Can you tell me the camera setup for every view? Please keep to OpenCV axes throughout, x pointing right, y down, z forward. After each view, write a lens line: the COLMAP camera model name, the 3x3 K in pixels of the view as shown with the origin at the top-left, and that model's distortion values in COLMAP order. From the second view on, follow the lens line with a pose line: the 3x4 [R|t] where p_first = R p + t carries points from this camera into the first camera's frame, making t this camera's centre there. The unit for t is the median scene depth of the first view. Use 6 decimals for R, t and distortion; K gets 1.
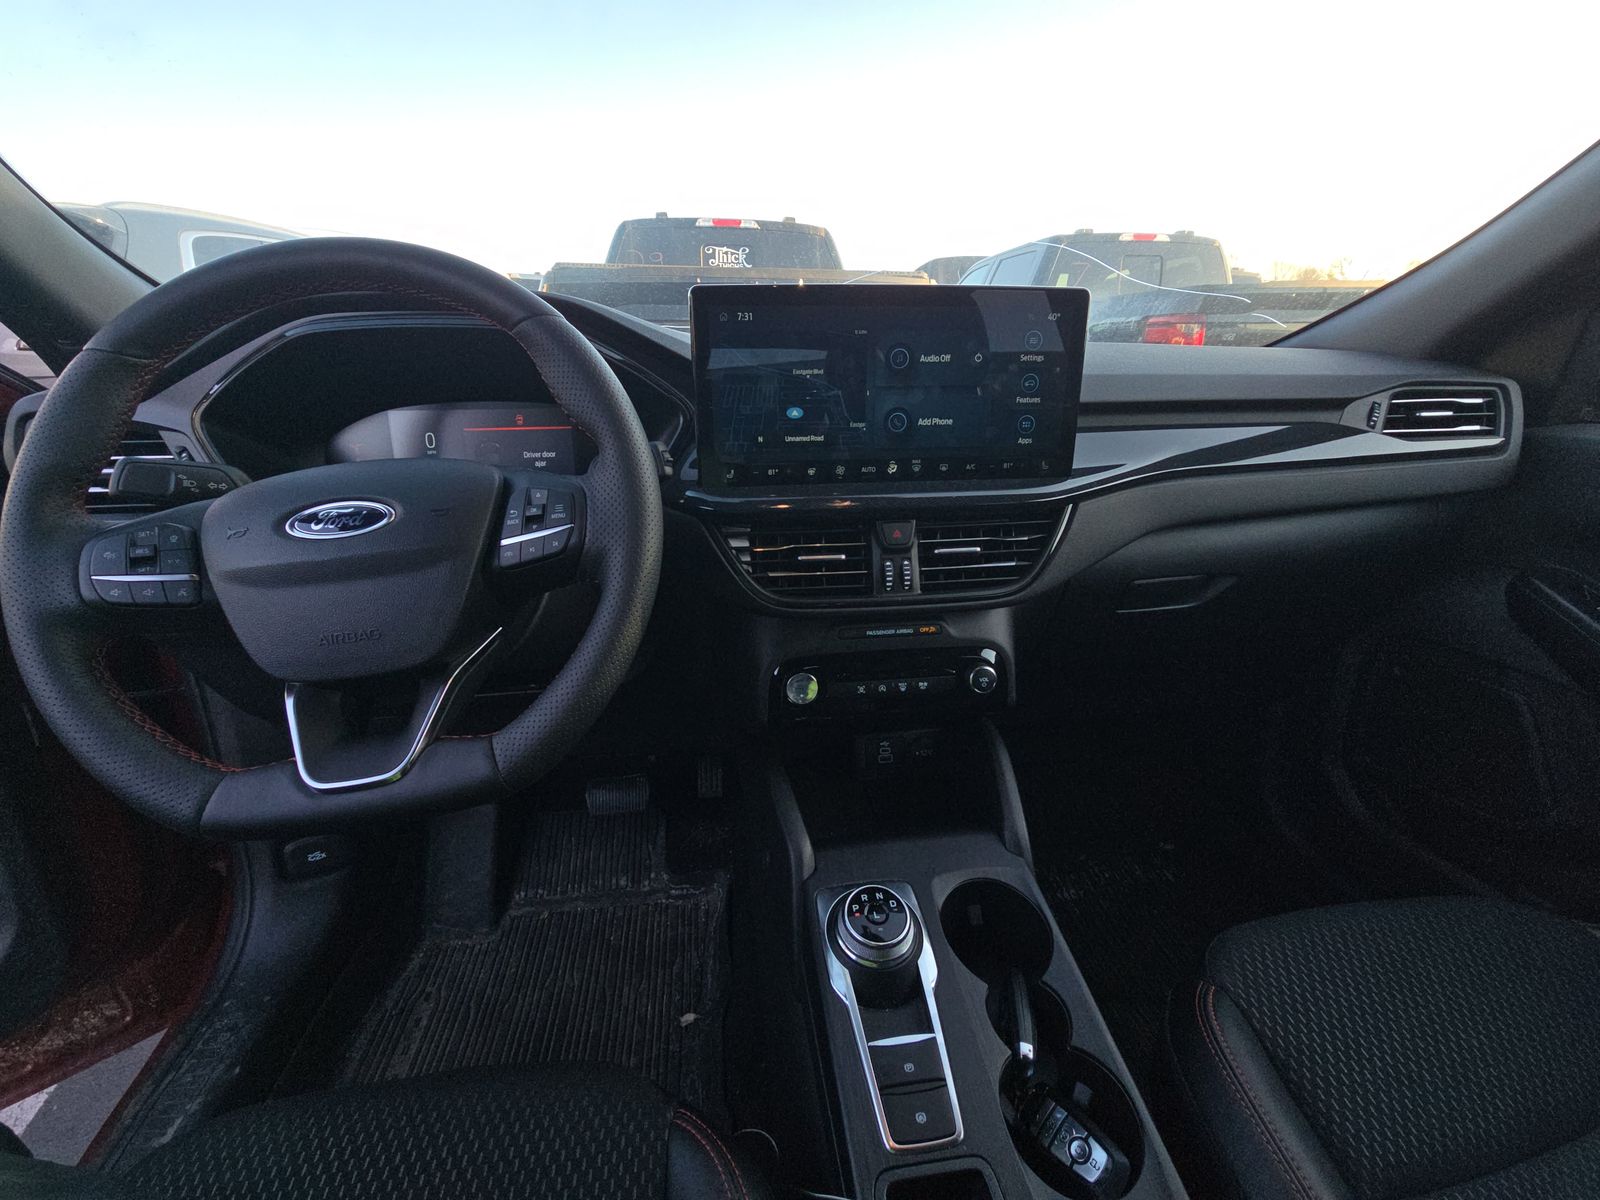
lens RADIAL K [[638.4, 0, 794.1], [0, 638.4, 587.9], [0, 0, 1]] dist [-0.003548, -0.000041]
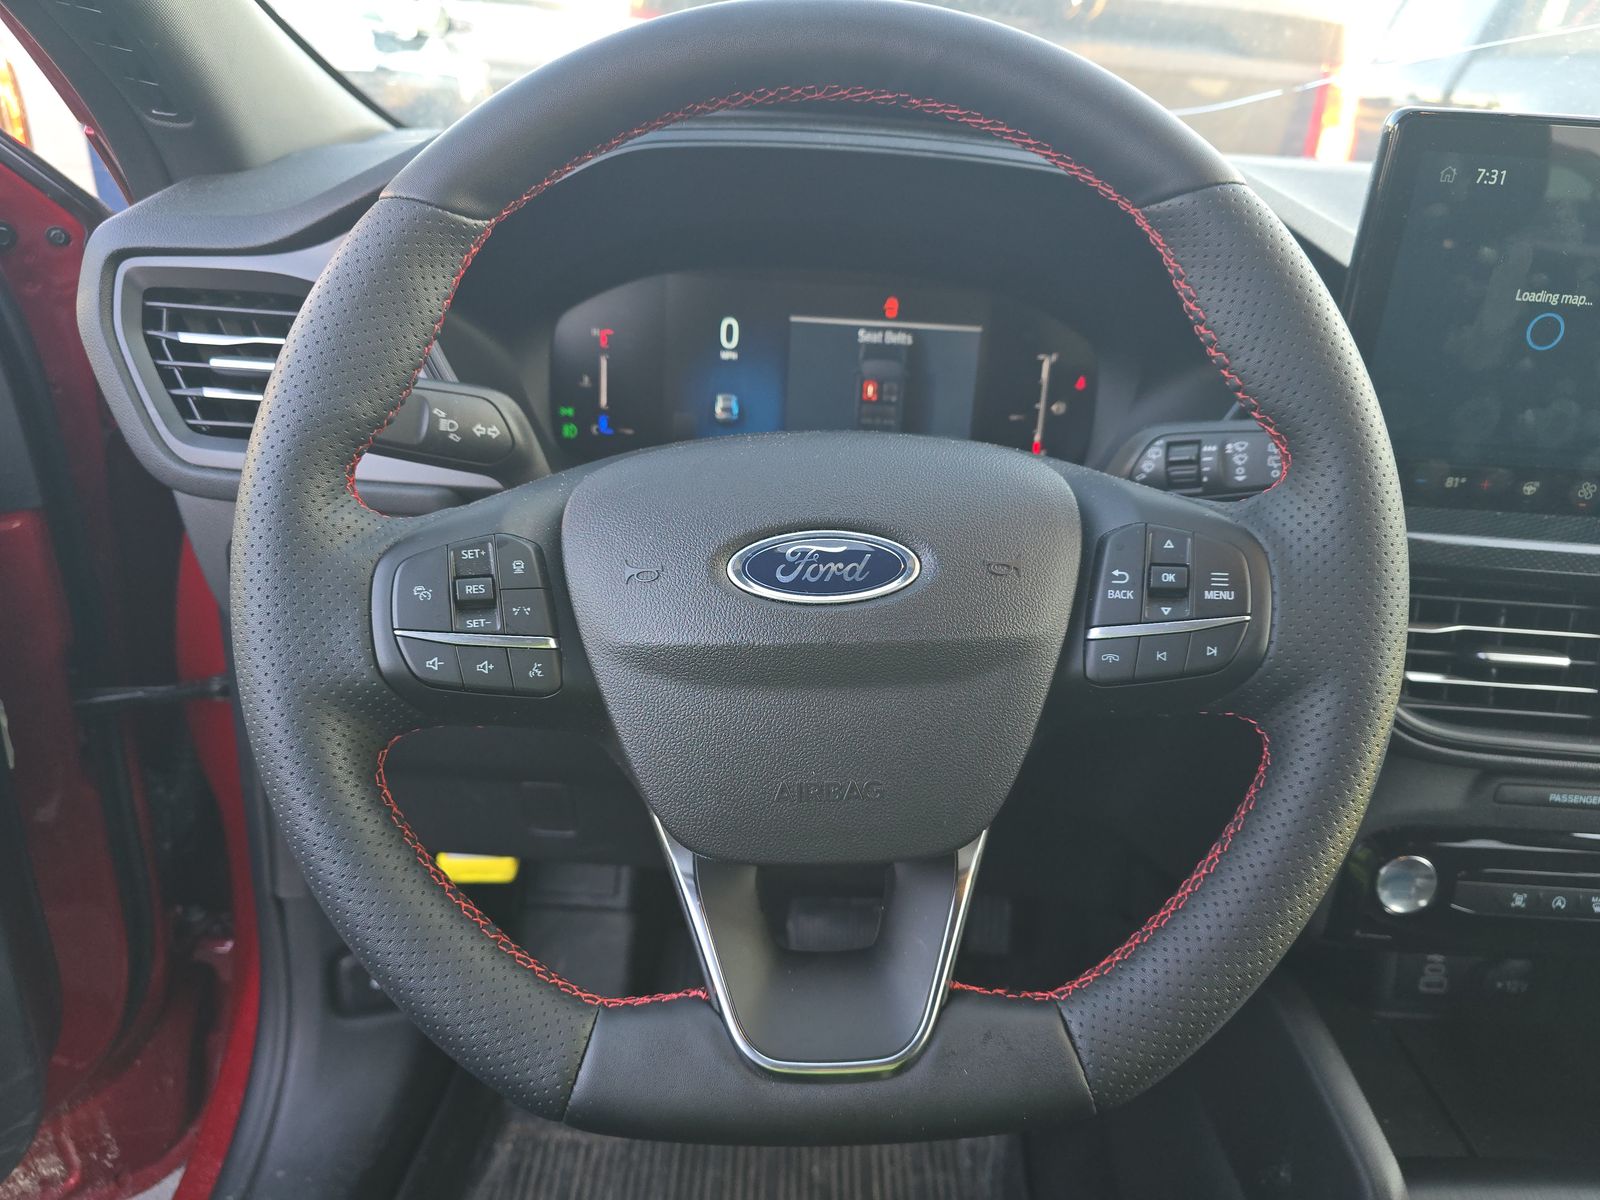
lens RADIAL K [[1086.4, 0, 809.2], [0, 1086.4, 597.2], [0, 0, 1]] dist [0.013756, -0.003683]
pose [[0.988109, 0.115763, -0.101188, -0.527564], [-0.106986, 0.990336, 0.088254, -0.133768], [0.110426, -0.076379, 0.990945, 0.085430]]
